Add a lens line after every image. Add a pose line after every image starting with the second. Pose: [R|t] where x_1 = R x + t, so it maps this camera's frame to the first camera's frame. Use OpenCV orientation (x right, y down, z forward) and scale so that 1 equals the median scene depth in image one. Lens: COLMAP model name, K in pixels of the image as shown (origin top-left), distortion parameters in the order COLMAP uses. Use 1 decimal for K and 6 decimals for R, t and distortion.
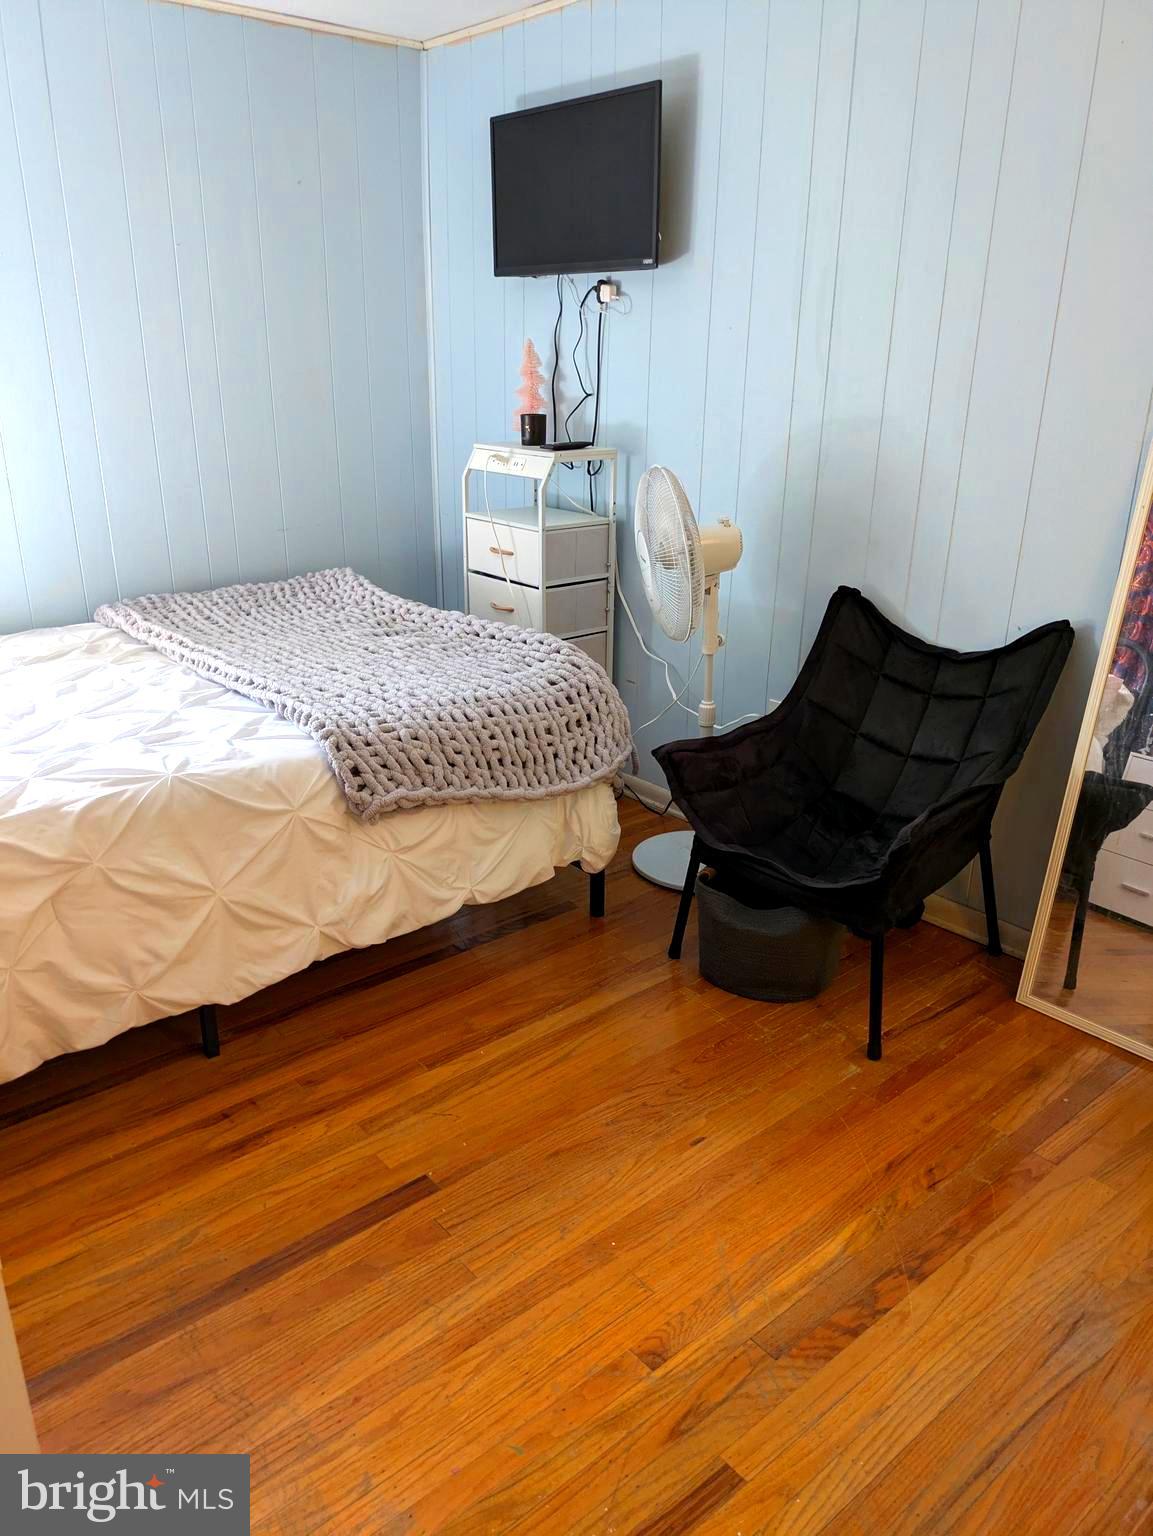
lens RADIAL K [[1145.2, 0, 576.4], [0, 1145.2, 769.2], [0, 0, 1]] dist [0.004085, 0.003115]
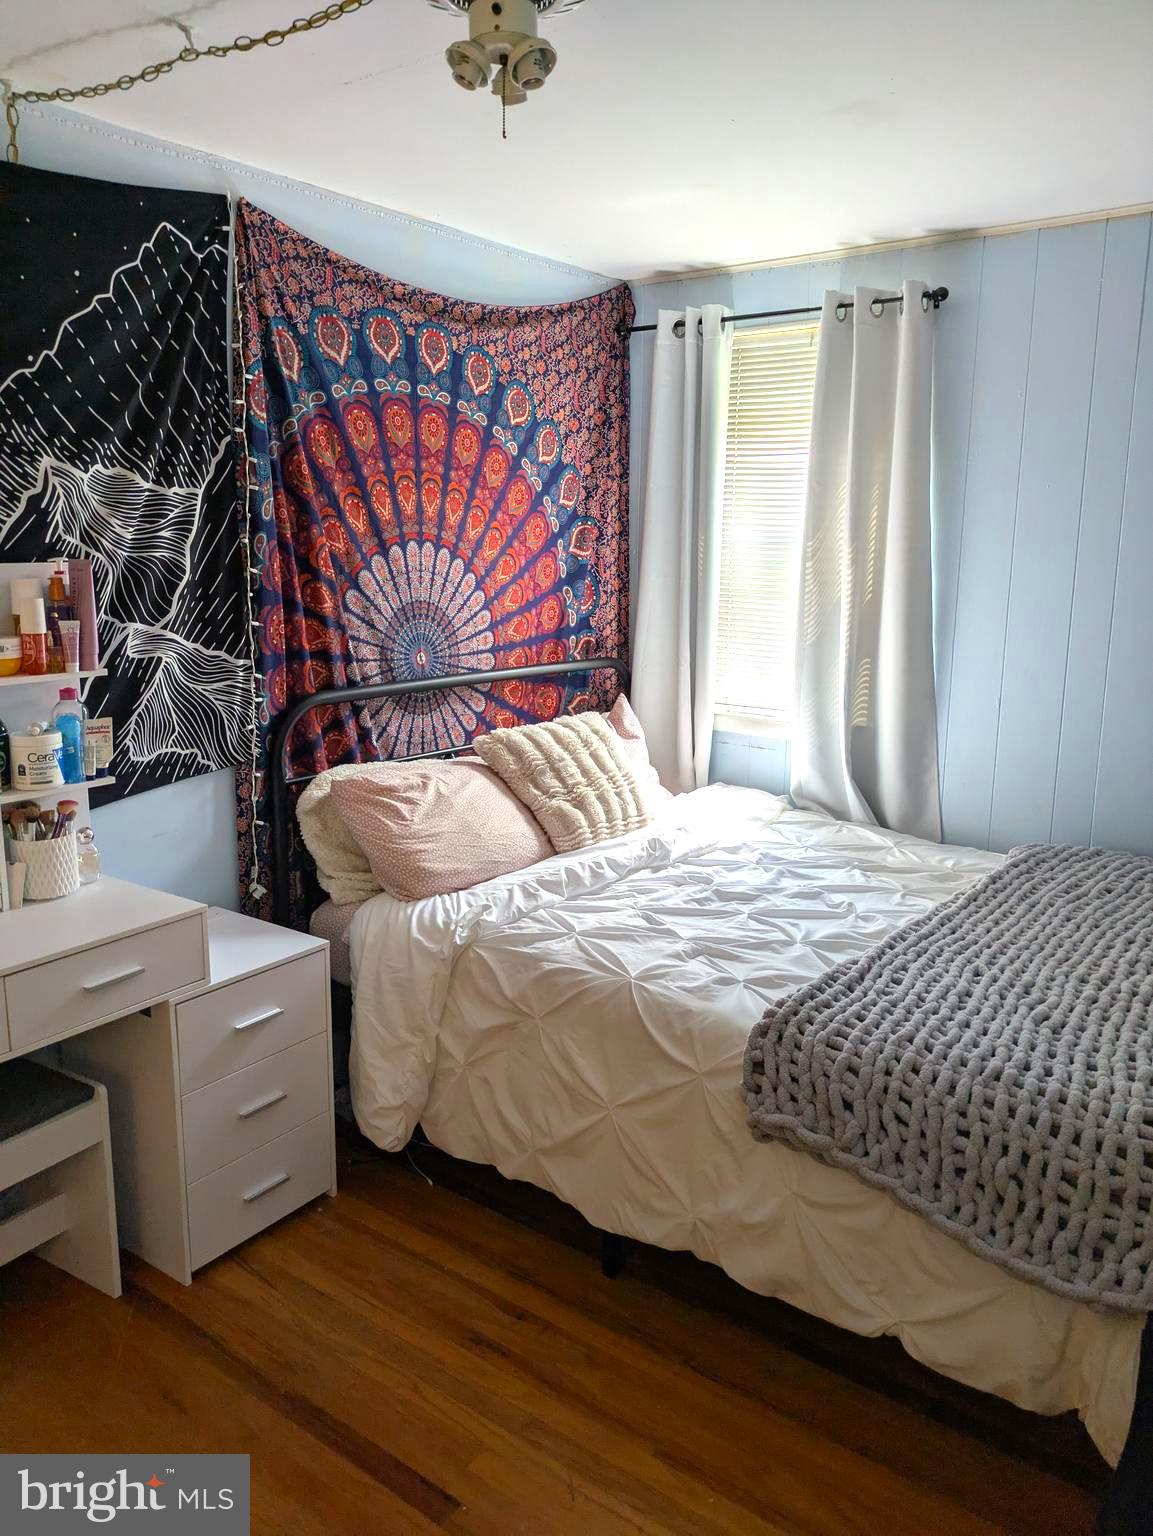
lens RADIAL K [[1145.2, 0, 576.5], [0, 1145.2, 765.0], [0, 0, 1]] dist [0.004085, 0.003115]
pose [[0.230925, 0.184241, -0.955368, 0.514682], [-0.354862, 0.930220, 0.093616, -0.227474], [0.905950, 0.317406, 0.280192, 0.573084]]
